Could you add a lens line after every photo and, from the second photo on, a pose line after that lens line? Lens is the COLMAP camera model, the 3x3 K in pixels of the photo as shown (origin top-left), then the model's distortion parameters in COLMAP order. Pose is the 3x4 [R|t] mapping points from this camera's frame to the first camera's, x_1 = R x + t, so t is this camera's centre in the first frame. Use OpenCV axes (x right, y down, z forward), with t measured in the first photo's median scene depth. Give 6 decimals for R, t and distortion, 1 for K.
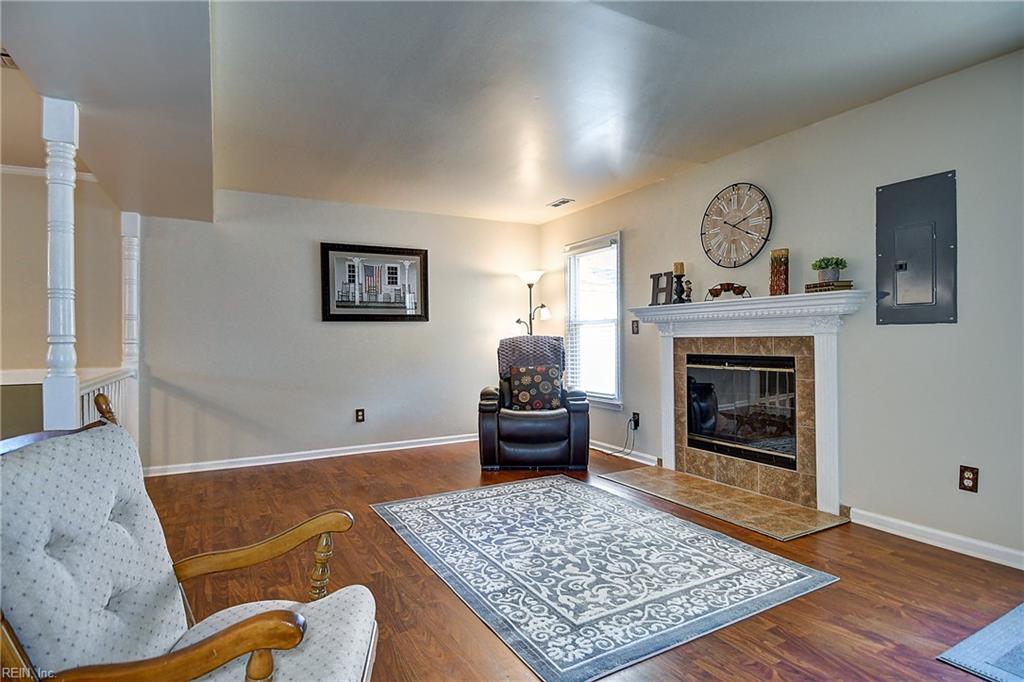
lens RADIAL K [[532.5, 0, 512.0], [0, 532.5, 341.0], [0, 0, 1]] dist [0.048291, -0.050373]
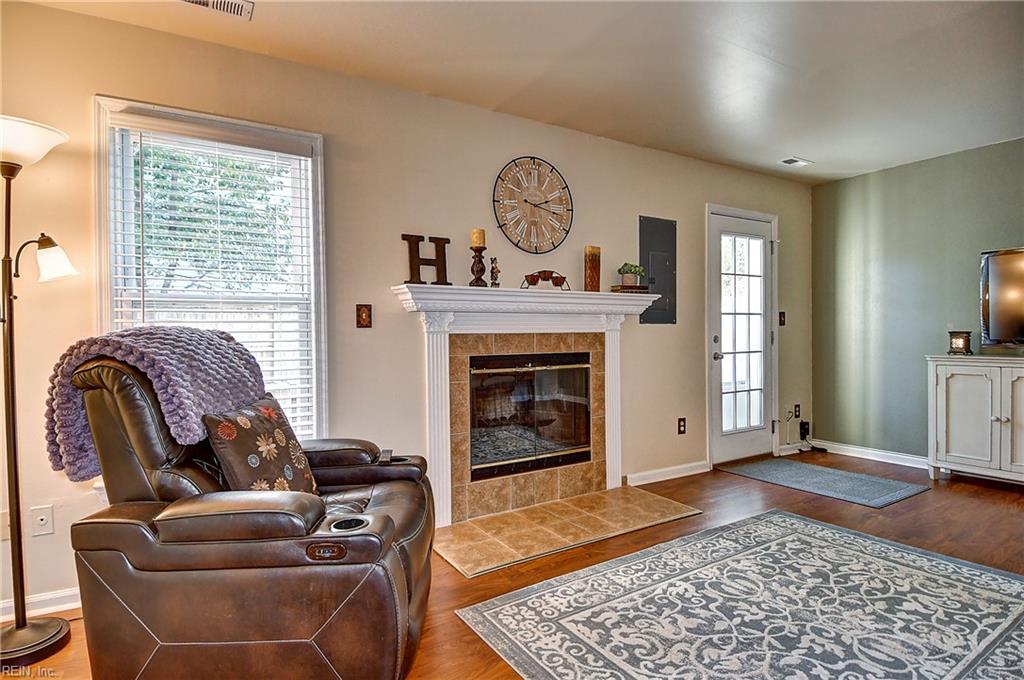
lens RADIAL K [[532.5, 0, 512.0], [0, 532.5, 340.0], [0, 0, 1]] dist [0.048291, -0.050373]
pose [[-0.055595, -0.005193, 0.998440, -0.498032], [0.011117, 0.999921, 0.005820, -0.001958], [-0.998391, 0.011424, -0.055533, 1.206133]]
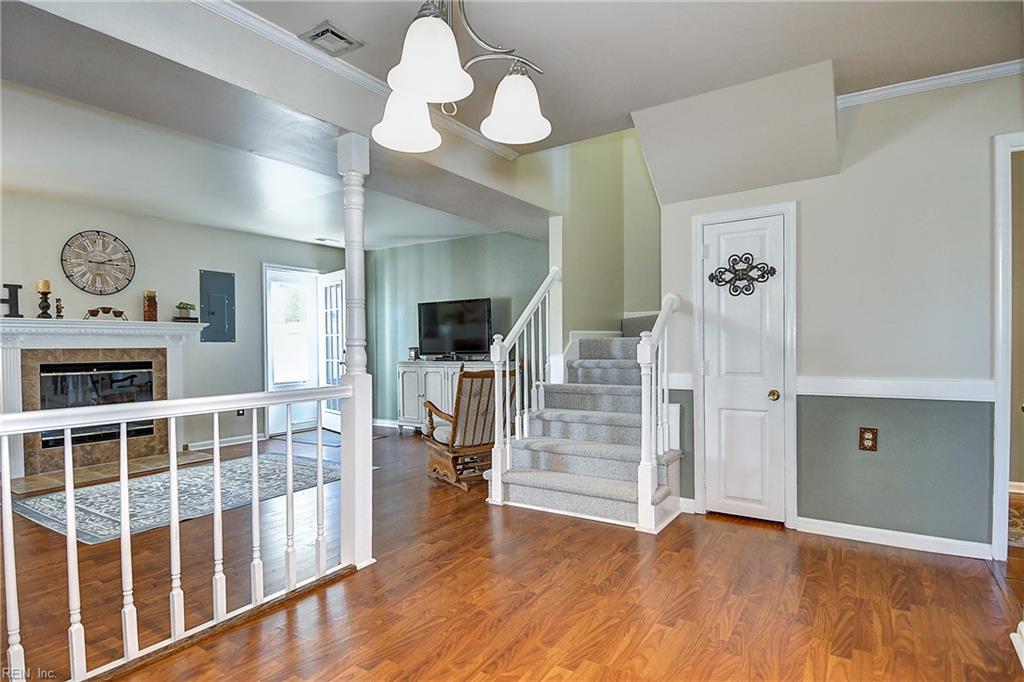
lens RADIAL K [[542.9, 0, 511.3], [0, 542.9, 350.6], [0, 0, 1]] dist [0.047531, -0.054255]
pose [[-0.472149, 0.004081, 0.881509, -1.355464], [0.014594, 0.999888, 0.003188, 0.008526], [-0.881398, 0.014370, -0.472156, 0.833099]]
